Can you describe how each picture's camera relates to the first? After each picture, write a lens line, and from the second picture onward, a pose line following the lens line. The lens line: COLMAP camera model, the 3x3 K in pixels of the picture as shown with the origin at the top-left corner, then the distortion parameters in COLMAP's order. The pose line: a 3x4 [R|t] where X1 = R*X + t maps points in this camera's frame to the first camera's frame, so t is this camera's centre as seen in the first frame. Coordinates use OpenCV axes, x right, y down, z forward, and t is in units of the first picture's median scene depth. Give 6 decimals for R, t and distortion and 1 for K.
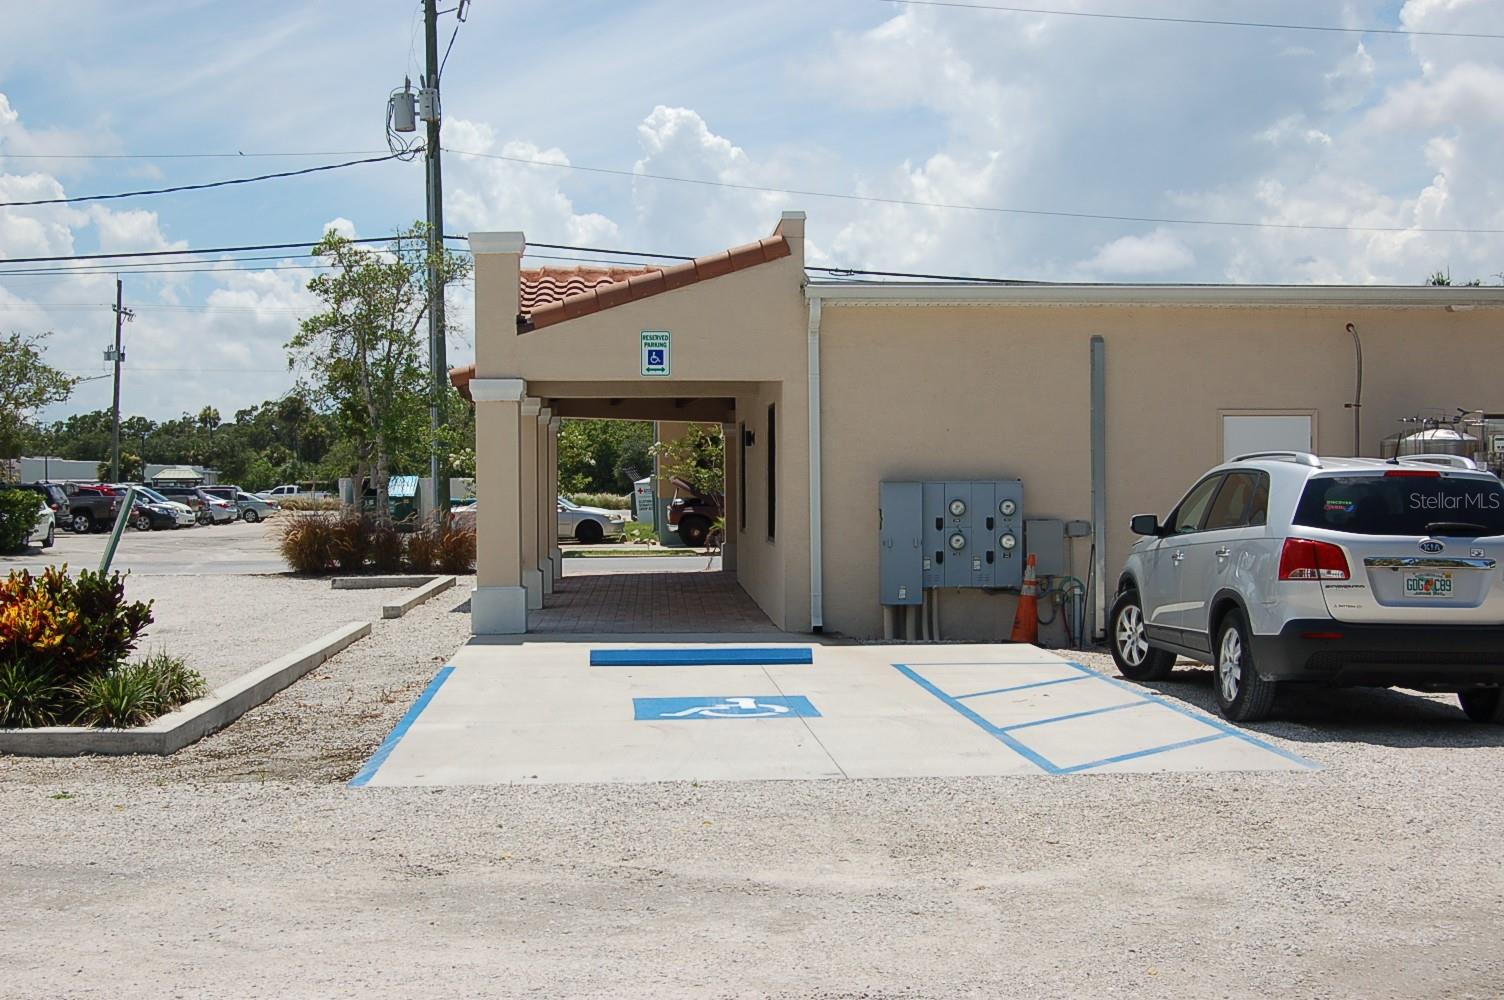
lens RADIAL K [[2014.2, 0, 761.5], [0, 2014.2, 498.8], [0, 0, 1]] dist [-0.004436, 0.000000]
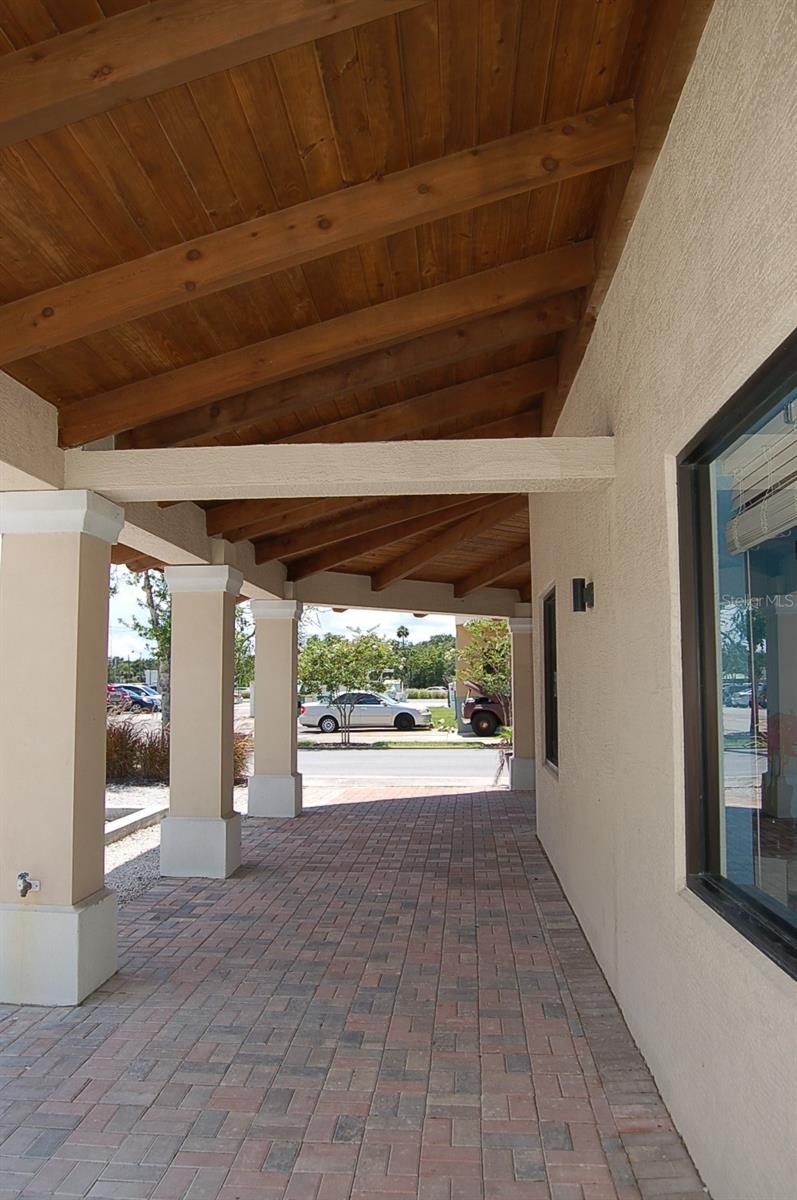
lens RADIAL K [[944.5, 0, 396.6], [0, 944.5, 595.7], [0, 0, 1]] dist [-0.056917, 0.020495]
pose [[0.991640, -0.010905, -0.128573, -0.010077], [-0.001909, 0.995074, -0.099120, -0.004890], [0.129021, 0.098536, 0.986734, 0.392575]]
